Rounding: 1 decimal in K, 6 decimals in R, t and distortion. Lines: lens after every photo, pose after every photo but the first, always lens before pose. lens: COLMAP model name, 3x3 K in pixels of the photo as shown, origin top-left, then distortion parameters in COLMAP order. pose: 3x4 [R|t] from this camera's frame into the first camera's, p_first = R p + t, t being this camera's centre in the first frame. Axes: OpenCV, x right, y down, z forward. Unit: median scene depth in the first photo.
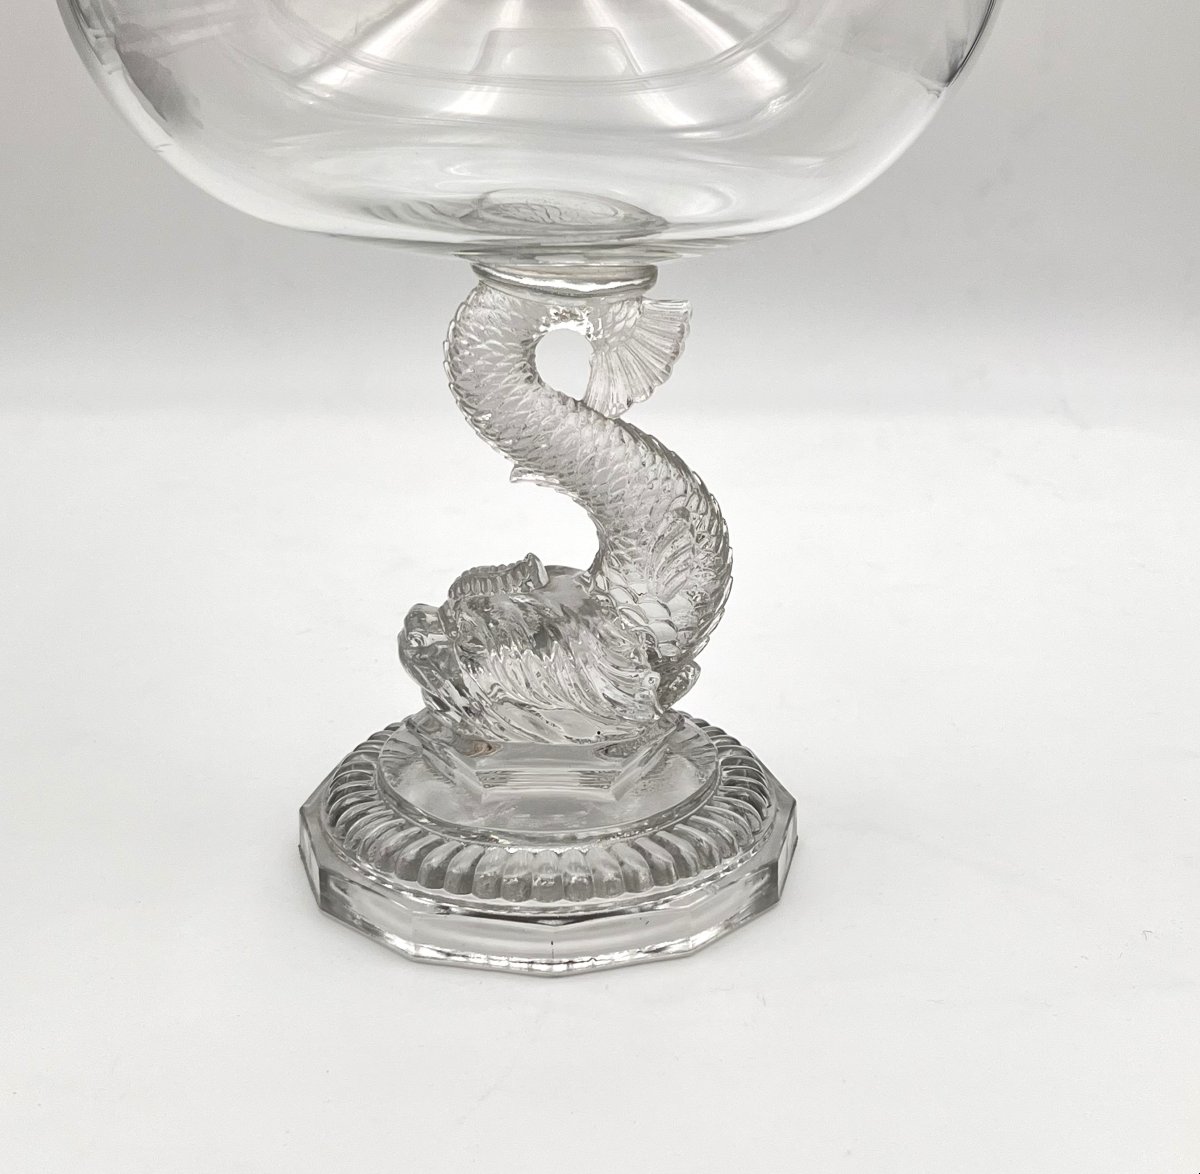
lens RADIAL K [[1974.7, 0, 599.5], [0, 1974.7, 716.0], [0, 0, 1]] dist [0.144752, -1.389270]
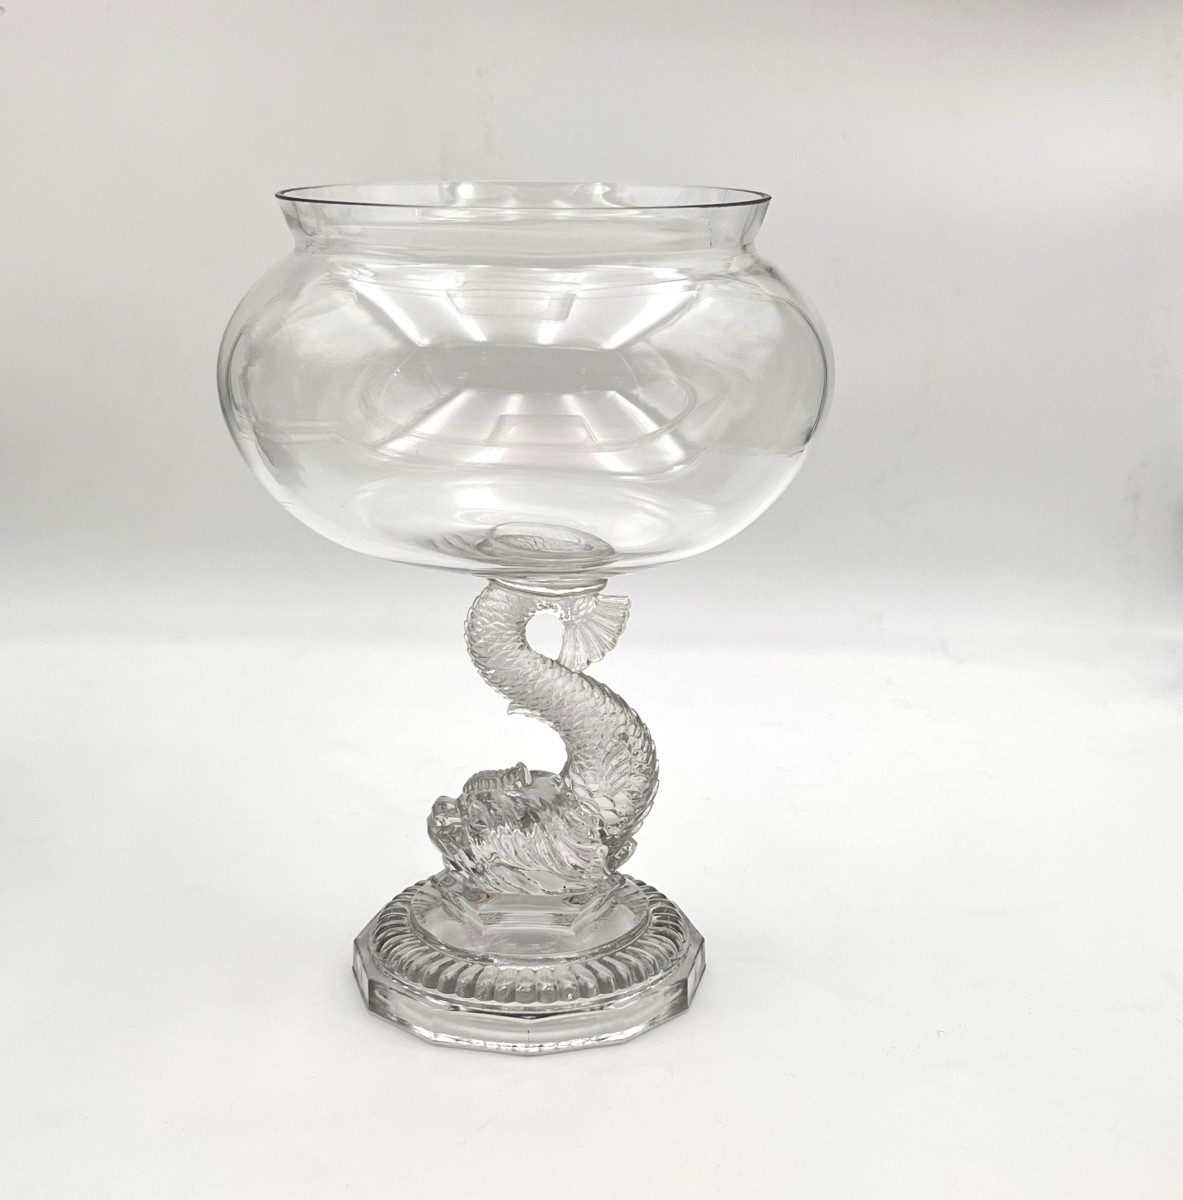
lens RADIAL K [[1974.7, 0, 629.4], [0, 1974.7, 602.5], [0, 0, 1]] dist [0.144752, -1.389270]
pose [[0.999854, 0.013693, 0.010181, 0.029840], [-0.012024, 0.988768, -0.148971, 0.017854], [-0.012106, 0.148827, 0.988789, -0.470508]]
